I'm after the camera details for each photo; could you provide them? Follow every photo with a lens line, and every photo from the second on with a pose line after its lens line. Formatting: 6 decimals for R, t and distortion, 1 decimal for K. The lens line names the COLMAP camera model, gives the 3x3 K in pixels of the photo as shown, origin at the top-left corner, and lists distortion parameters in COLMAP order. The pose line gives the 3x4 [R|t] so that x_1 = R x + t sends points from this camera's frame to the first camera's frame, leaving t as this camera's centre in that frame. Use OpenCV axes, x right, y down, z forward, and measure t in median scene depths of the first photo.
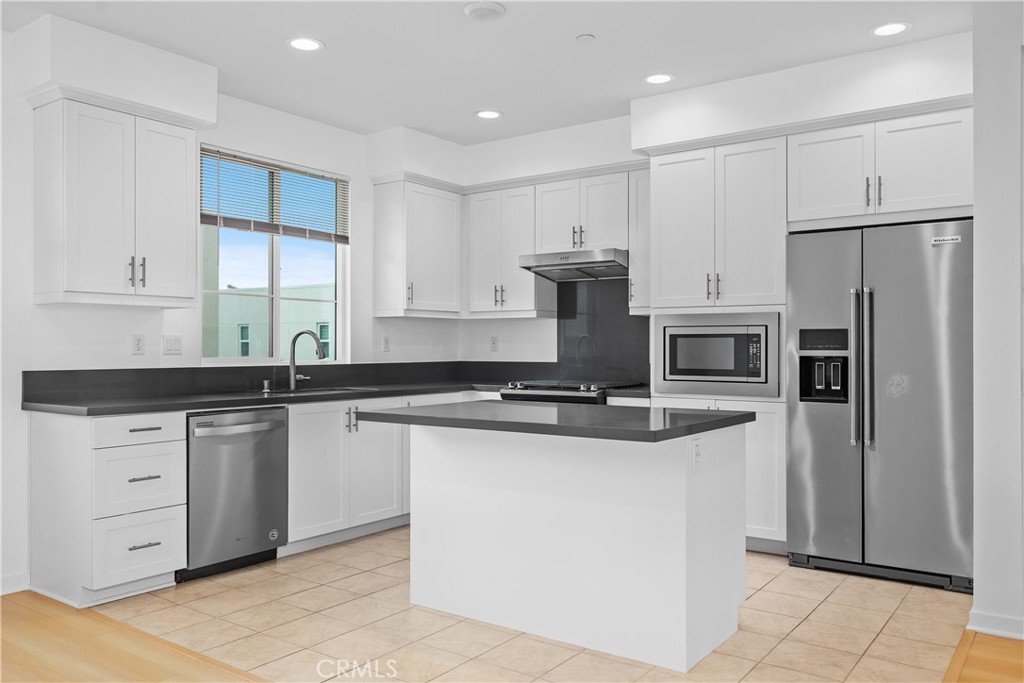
lens RADIAL K [[794.9, 0, 508.7], [0, 794.9, 351.2], [0, 0, 1]] dist [0.005108, -0.001384]
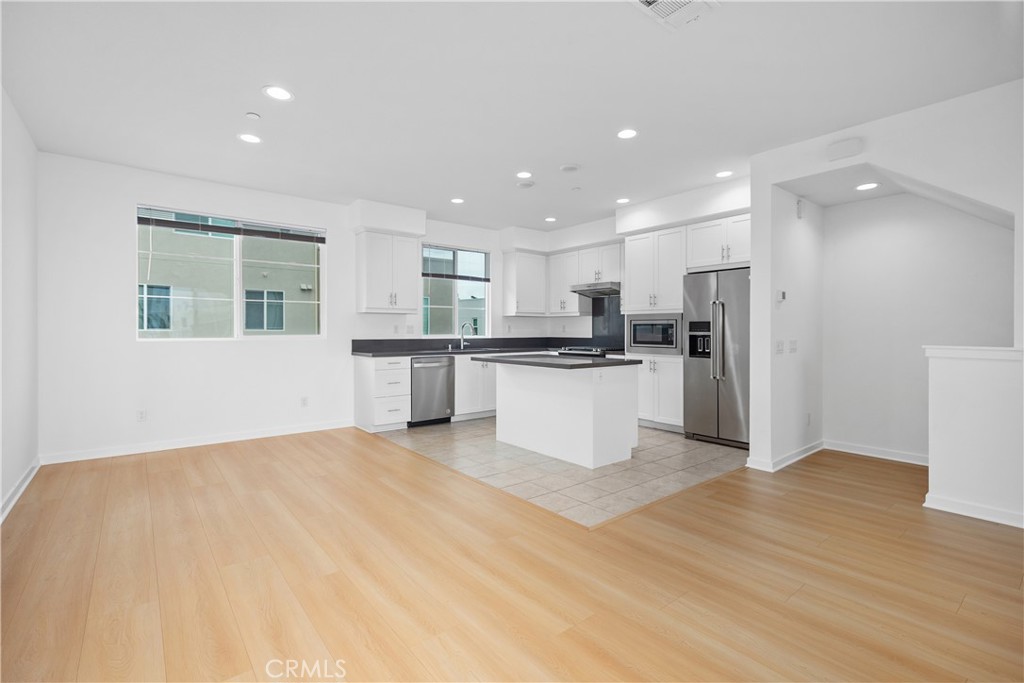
lens RADIAL K [[463.4, 0, 507.8], [0, 463.4, 339.5], [0, 0, 1]] dist [0.010785, -0.001052]
pose [[0.963874, 0.006233, -0.266287, 0.222108], [-0.002130, 0.999875, 0.015692, 0.000432], [0.266351, -0.014558, 0.963766, -0.246460]]
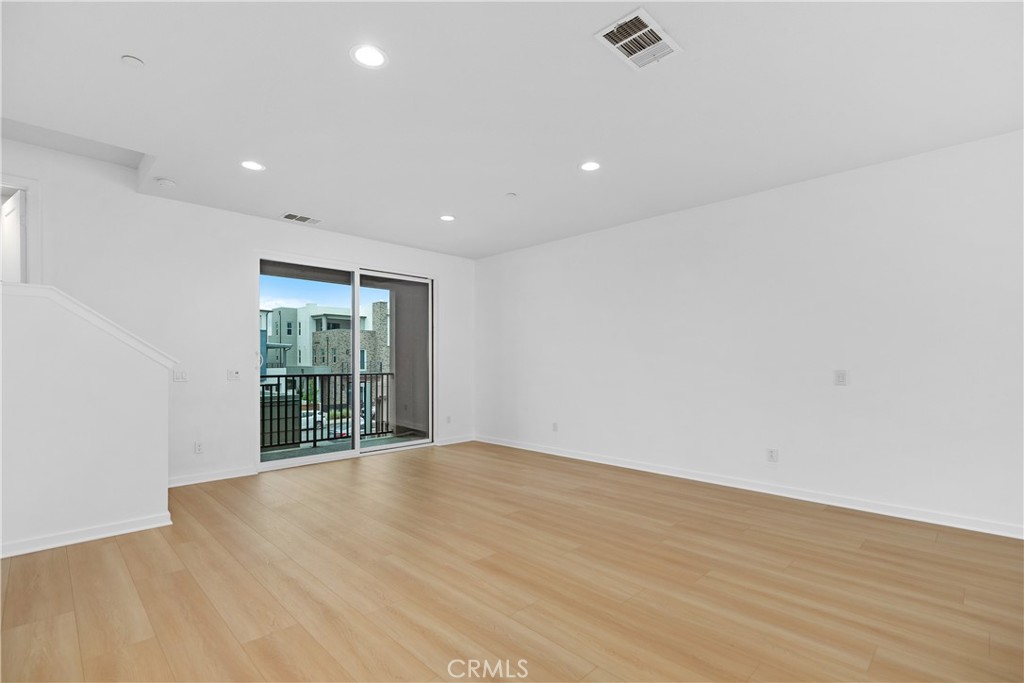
lens RADIAL K [[463.4, 0, 506.0], [0, 463.4, 365.8], [0, 0, 1]] dist [0.010785, -0.001052]
pose [[-0.985919, 0.000857, 0.167219, 0.313655], [0.002391, 0.999957, 0.008973, -0.000754], [-0.167204, 0.009246, -0.985879, 0.769914]]
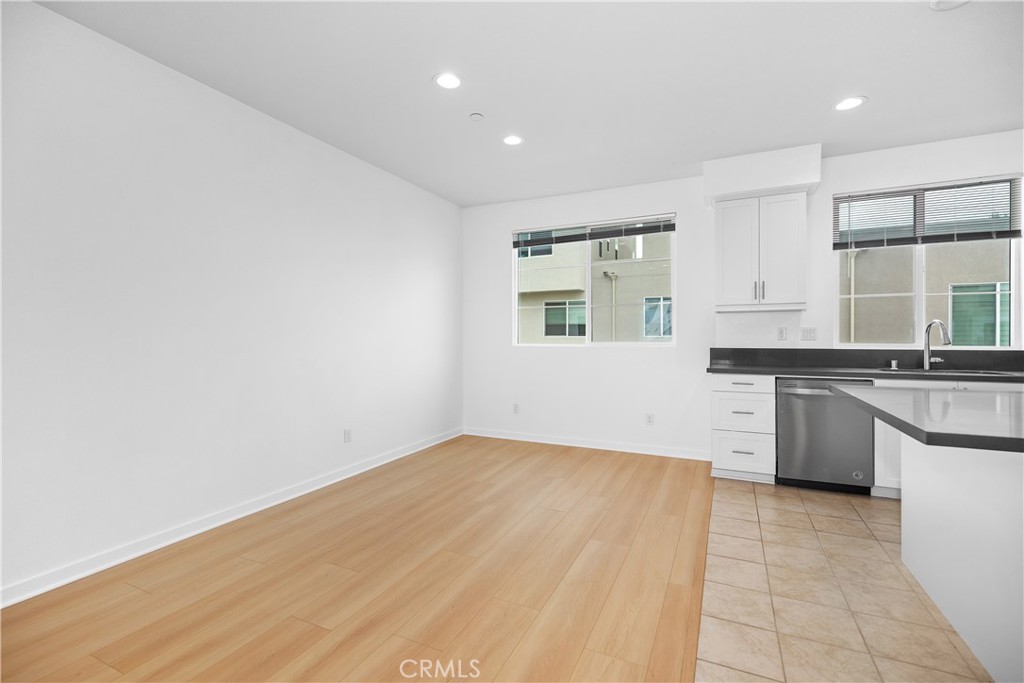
lens RADIAL K [[463.4, 0, 513.3], [0, 463.4, 335.2], [0, 0, 1]] dist [0.010785, -0.001052]
pose [[0.186158, -0.003130, -0.982515, 0.352239], [-0.001472, 0.999993, -0.003464, -0.001203], [0.982519, 0.002091, 0.186152, 0.273509]]
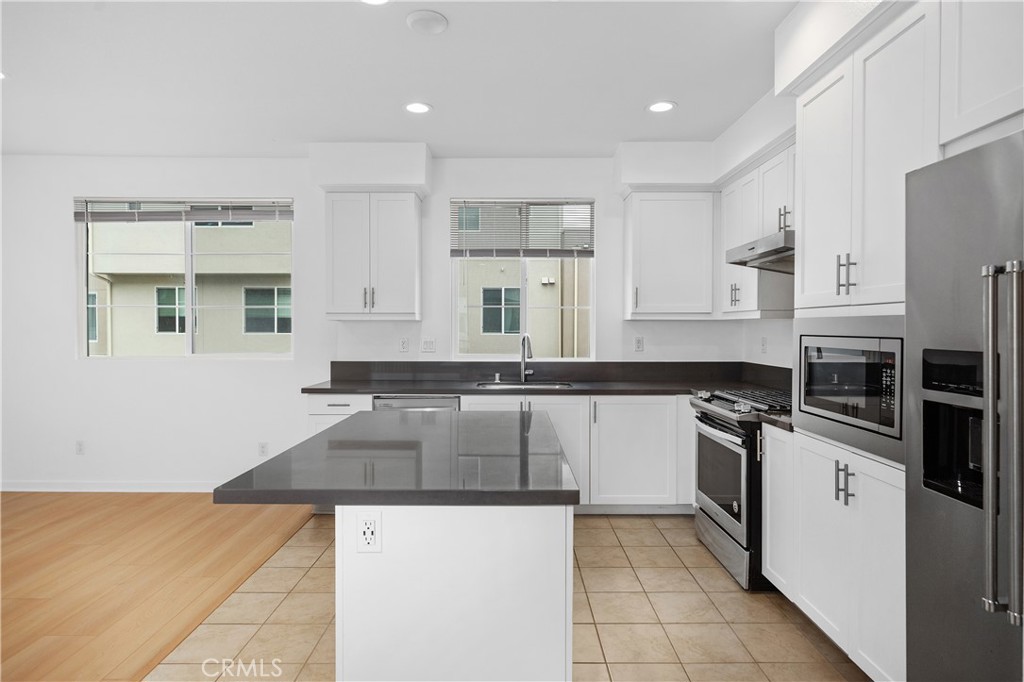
lens RADIAL K [[564.3, 0, 510.5], [0, 564.3, 335.7], [0, 0, 1]] dist [0.015893, -0.001484]
pose [[0.583461, 0.011715, -0.812056, 0.483198], [-0.005649, 0.999930, 0.010367, -0.036364], [0.812121, -0.001461, 0.583487, 0.528984]]
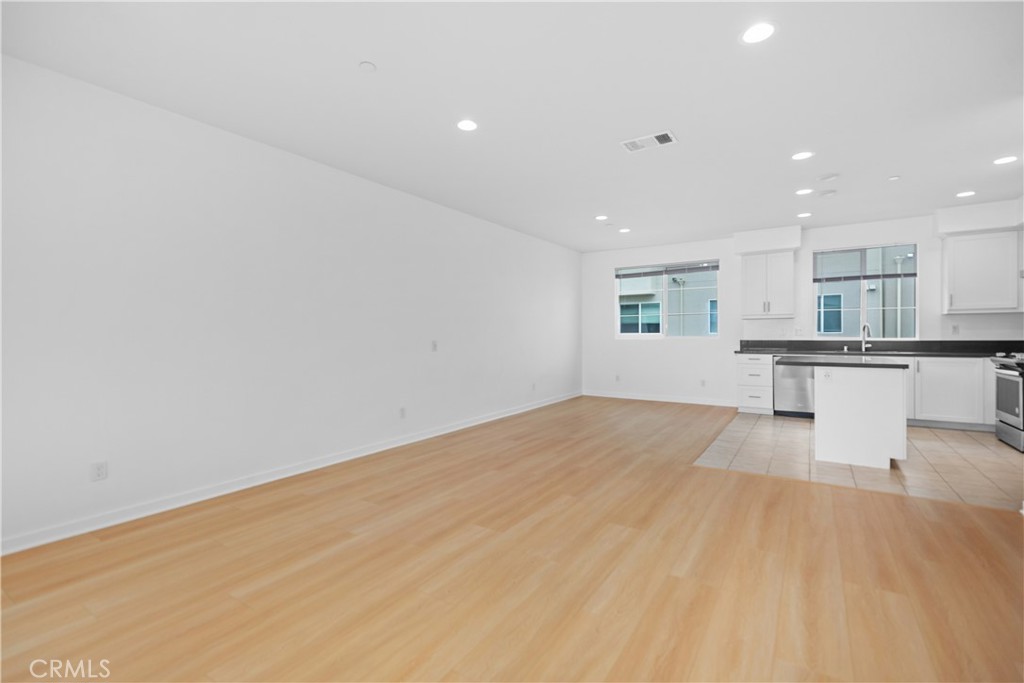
lens RADIAL K [[463.4, 0, 512.0], [0, 463.4, 336.6], [0, 0, 1]] dist [0.010785, -0.001052]
pose [[0.048853, 0.004701, -0.998795, 1.067509], [0.001467, 0.999988, 0.004778, 0.000540], [0.998805, -0.001698, 0.048845, -0.022531]]
